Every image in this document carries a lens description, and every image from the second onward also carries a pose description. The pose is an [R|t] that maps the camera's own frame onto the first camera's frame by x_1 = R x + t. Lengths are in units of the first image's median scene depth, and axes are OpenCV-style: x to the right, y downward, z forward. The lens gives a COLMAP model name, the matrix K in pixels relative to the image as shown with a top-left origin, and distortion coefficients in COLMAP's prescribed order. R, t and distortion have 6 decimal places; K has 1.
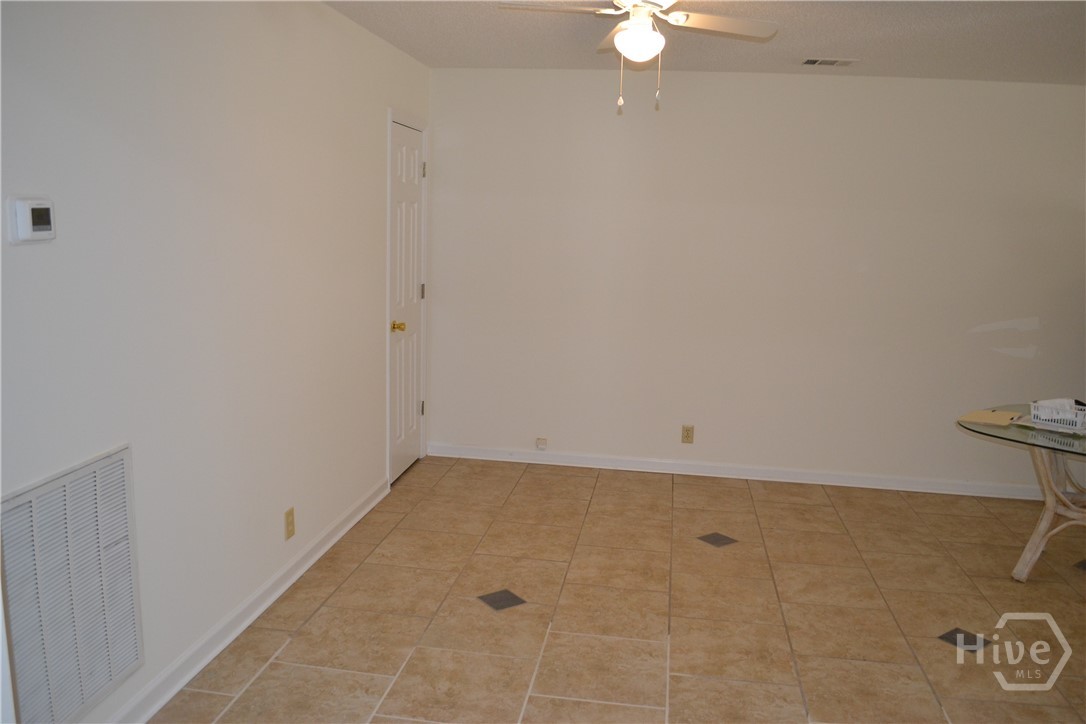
lens RADIAL K [[866.3, 0, 539.5], [0, 866.3, 366.8], [0, 0, 1]] dist [-0.079838, 0.012687]
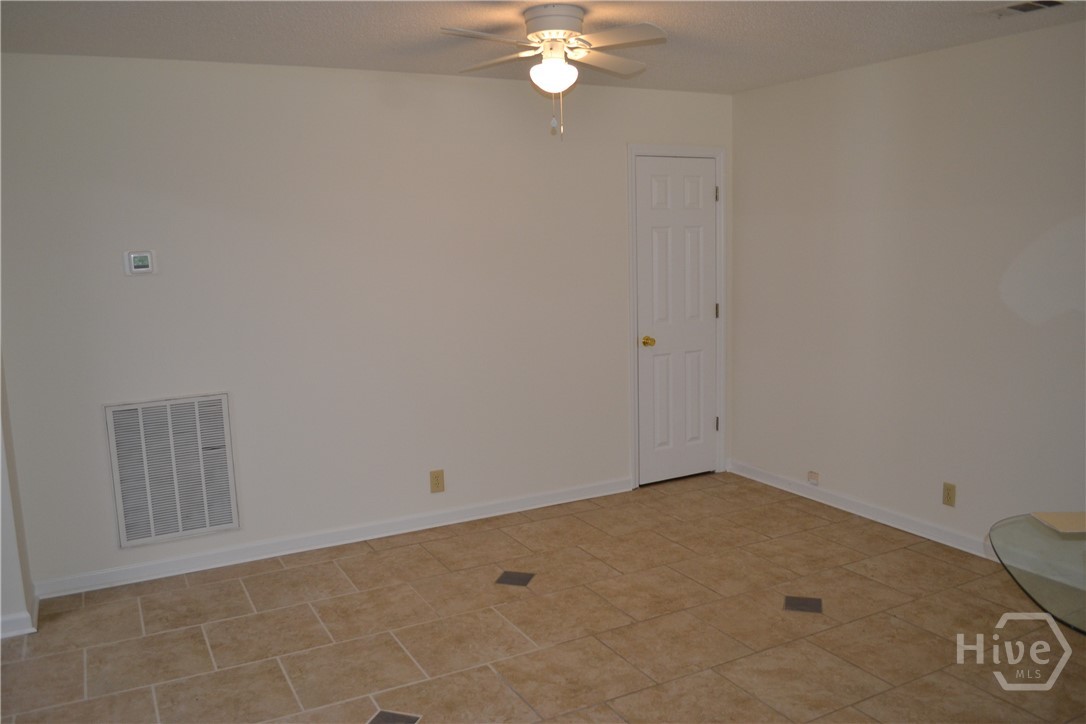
lens RADIAL K [[866.3, 0, 540.6], [0, 866.3, 365.2], [0, 0, 1]] dist [-0.079838, 0.012687]
pose [[0.600879, 0.069471, -0.796316, 0.763003], [-0.090555, 0.995719, 0.018536, -0.029981], [0.794194, 0.060972, 0.604597, 0.284350]]
